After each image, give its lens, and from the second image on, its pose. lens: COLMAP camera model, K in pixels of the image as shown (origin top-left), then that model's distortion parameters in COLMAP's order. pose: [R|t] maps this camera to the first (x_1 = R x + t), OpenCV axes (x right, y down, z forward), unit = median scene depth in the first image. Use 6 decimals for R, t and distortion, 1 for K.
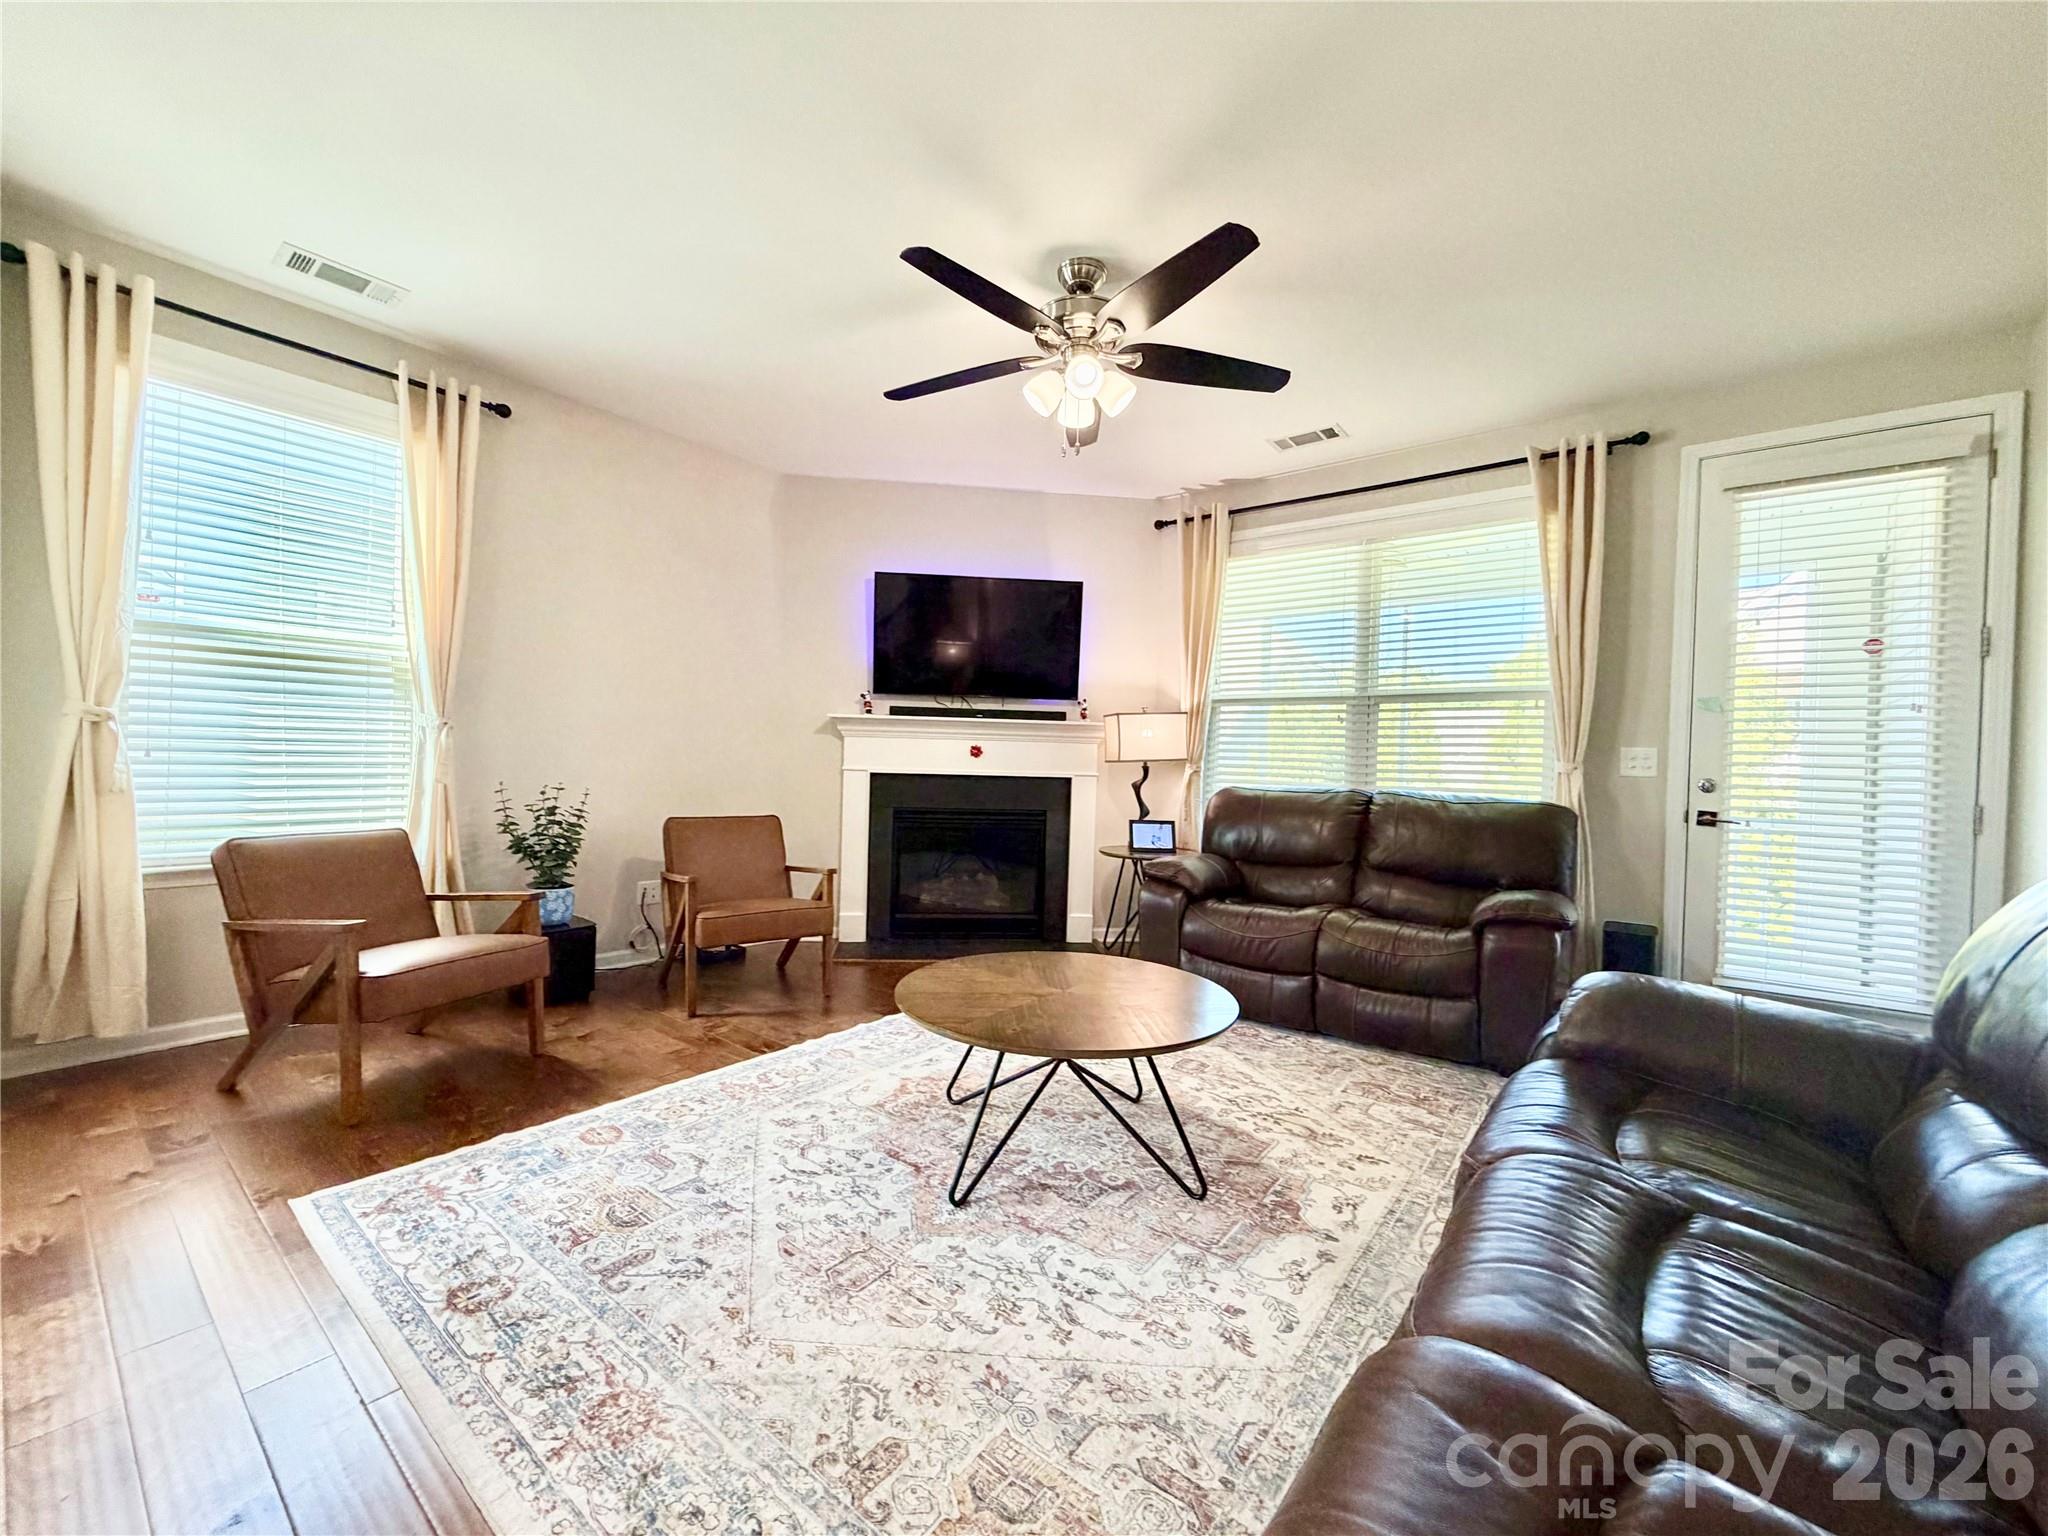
lens RADIAL K [[817.3, 0, 1015.6], [0, 817.3, 767.2], [0, 0, 1]] dist [-0.000325, 0.000477]
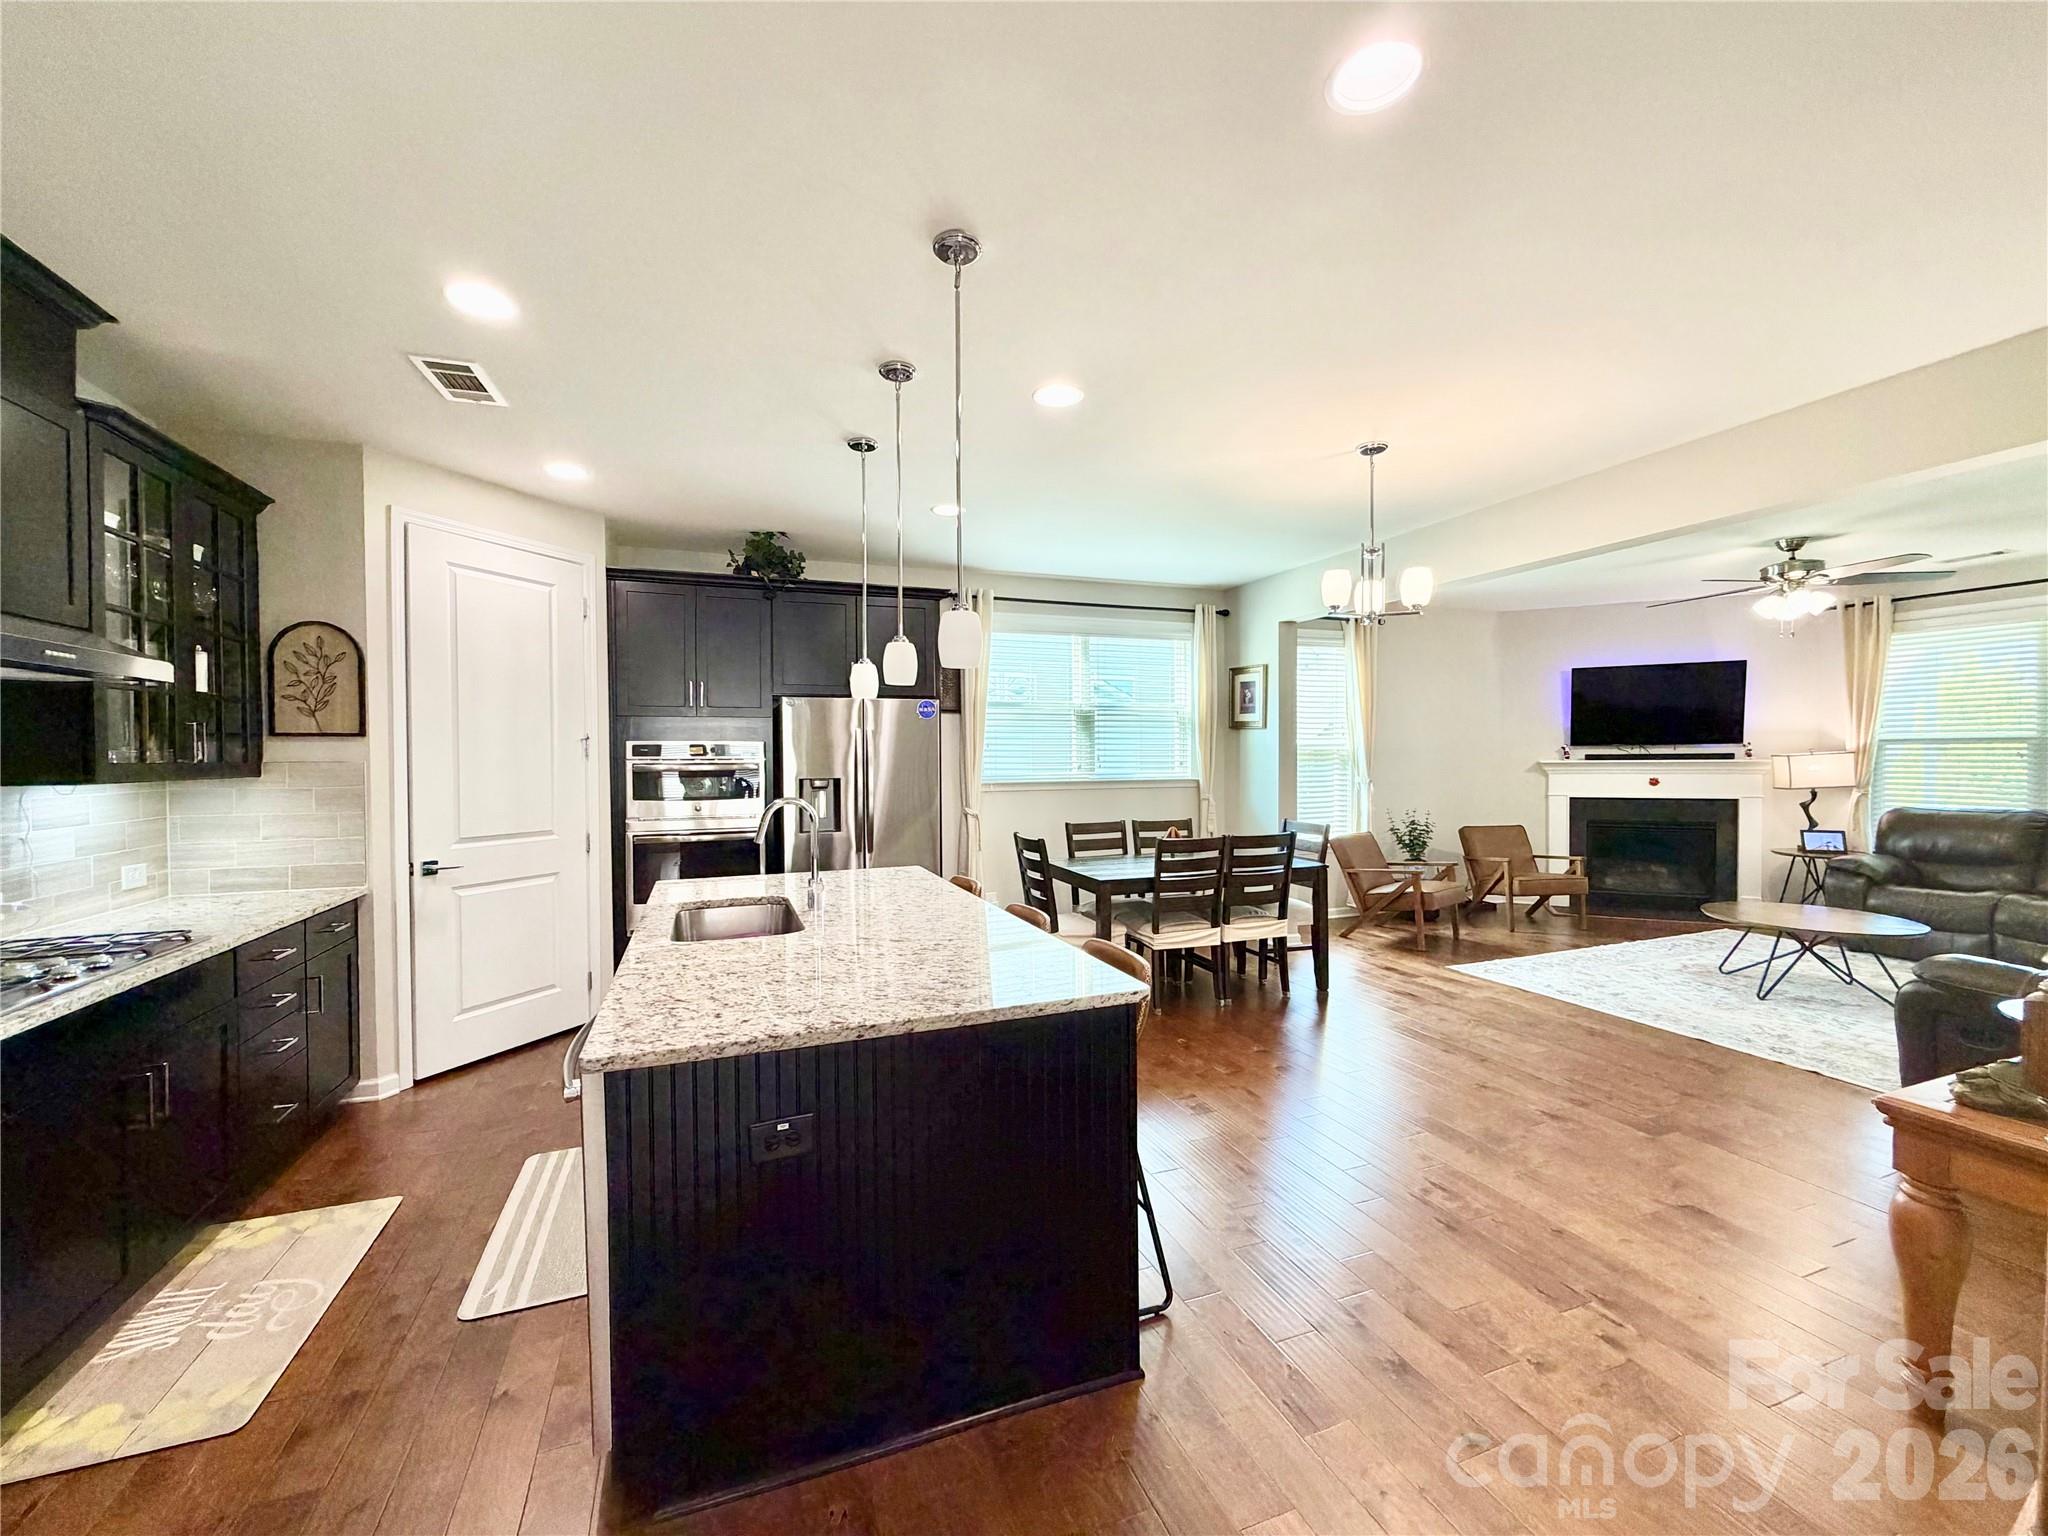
lens RADIAL K [[817.3, 0, 1015.6], [0, 817.3, 767.2], [0, 0, 1]] dist [-0.000325, 0.000477]
pose [[0.856807, -0.028369, -0.514857, -0.394111], [0.028748, 0.999561, -0.007235, -0.097354], [0.514836, -0.008602, 0.857246, -1.219960]]
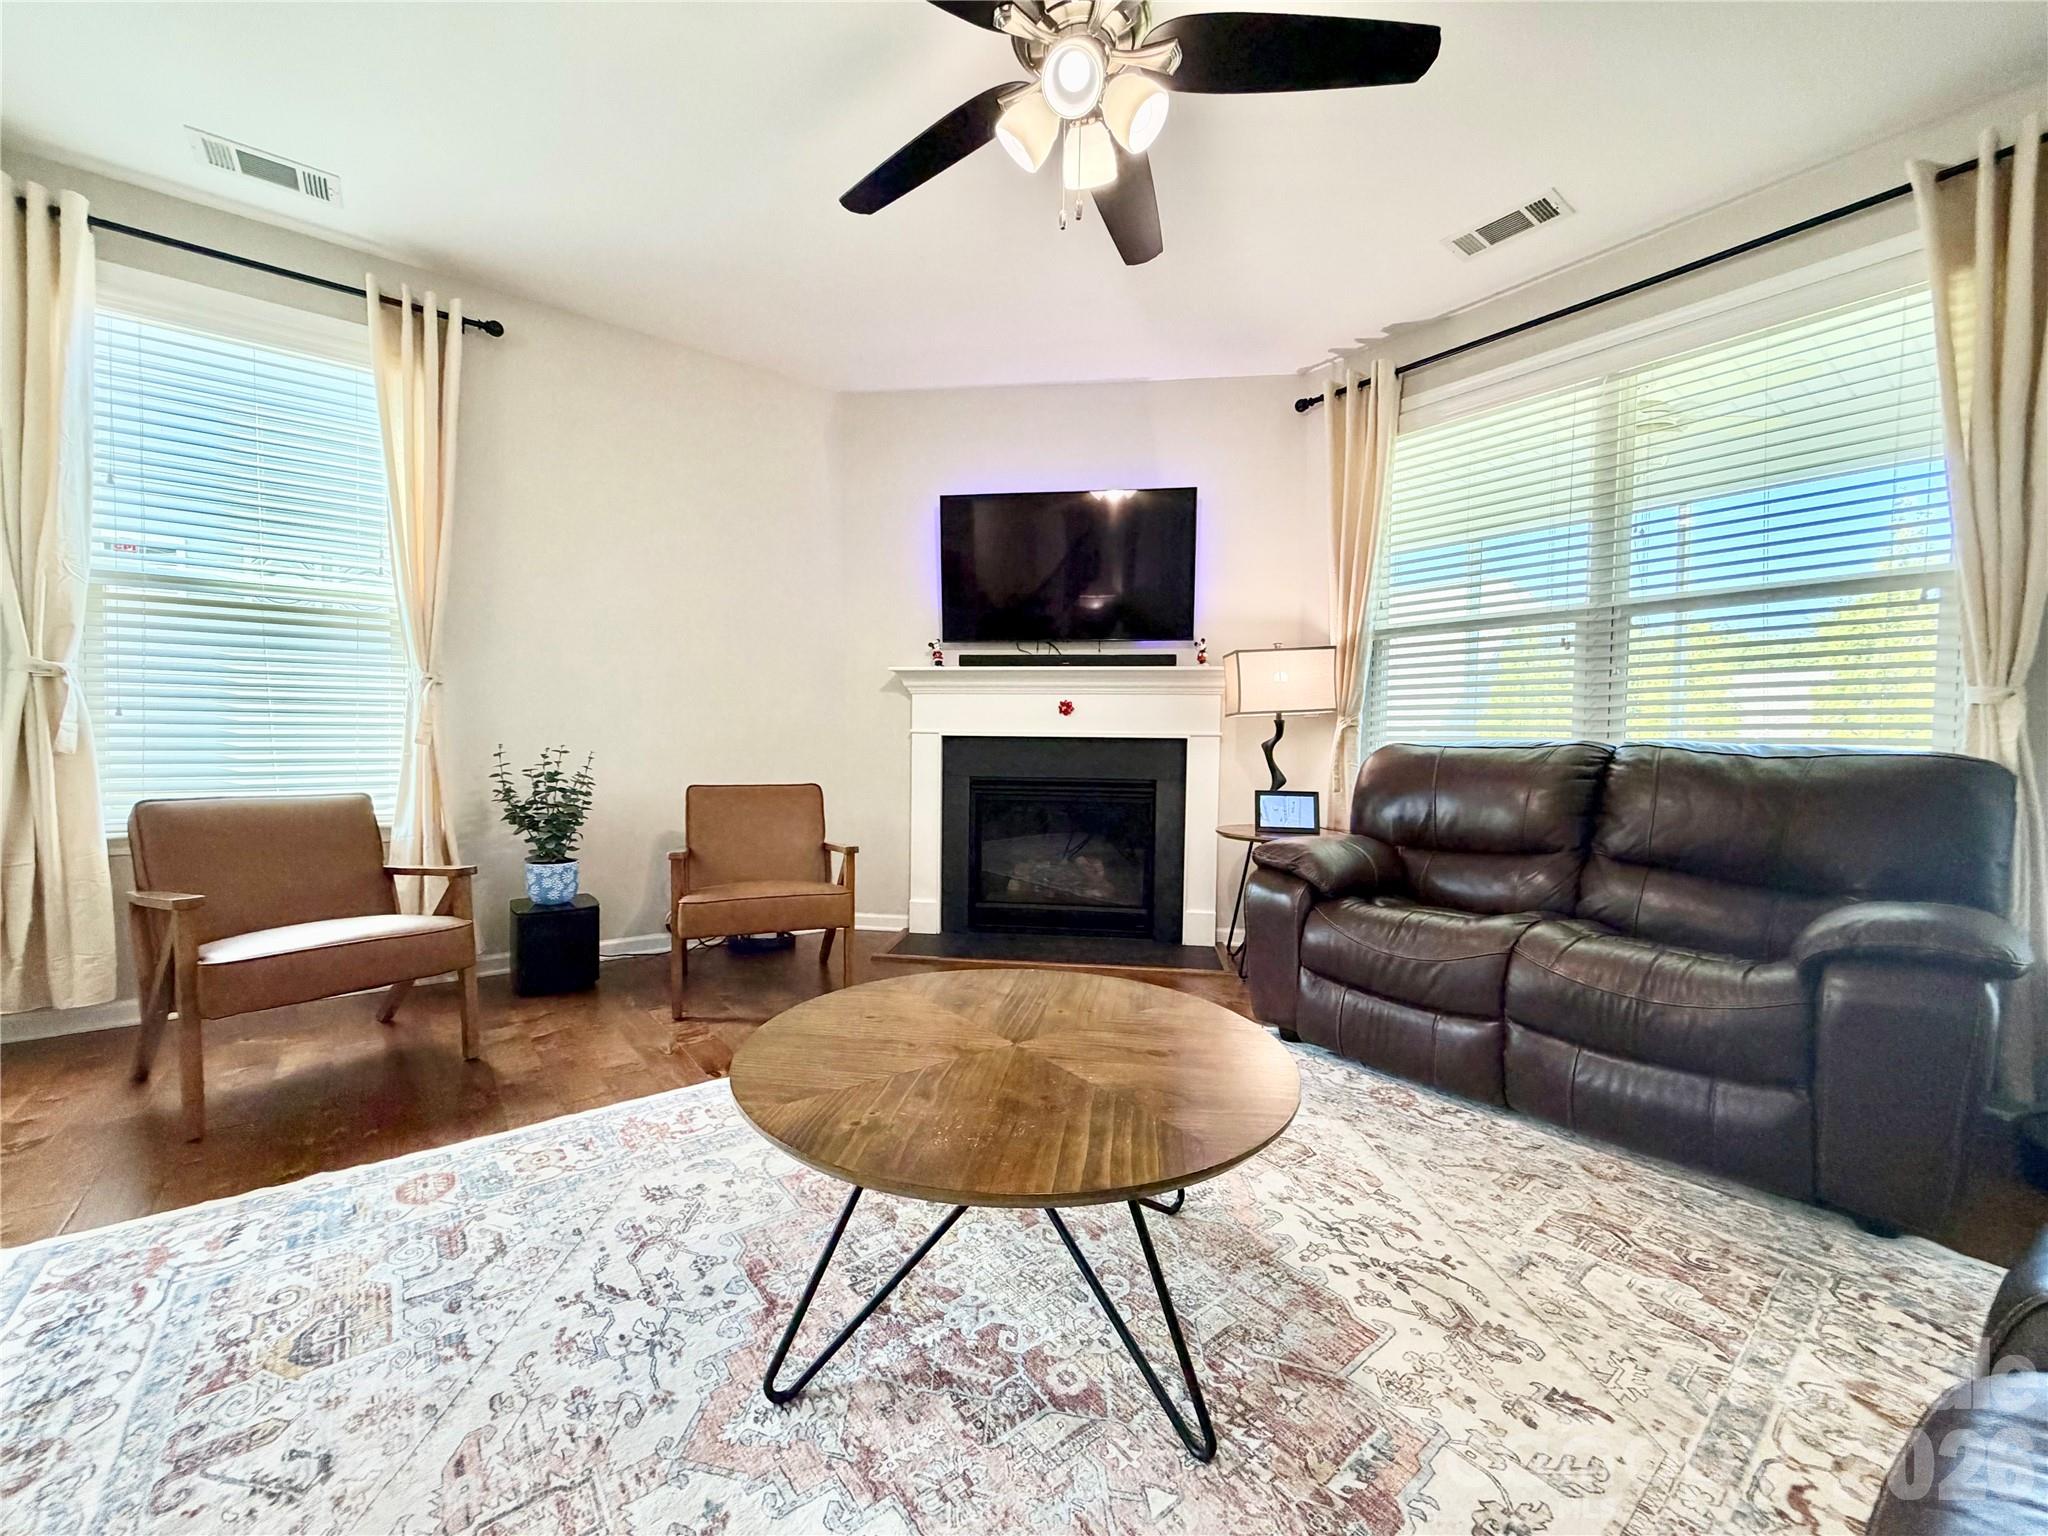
lens RADIAL K [[817.3, 0, 1015.6], [0, 817.3, 767.2], [0, 0, 1]] dist [-0.000325, 0.000477]
pose [[0.970000, -0.007351, -0.242995, 0.145655], [0.012222, 0.999753, 0.018544, 0.035046], [0.242799, -0.020957, 0.969850, 0.275095]]
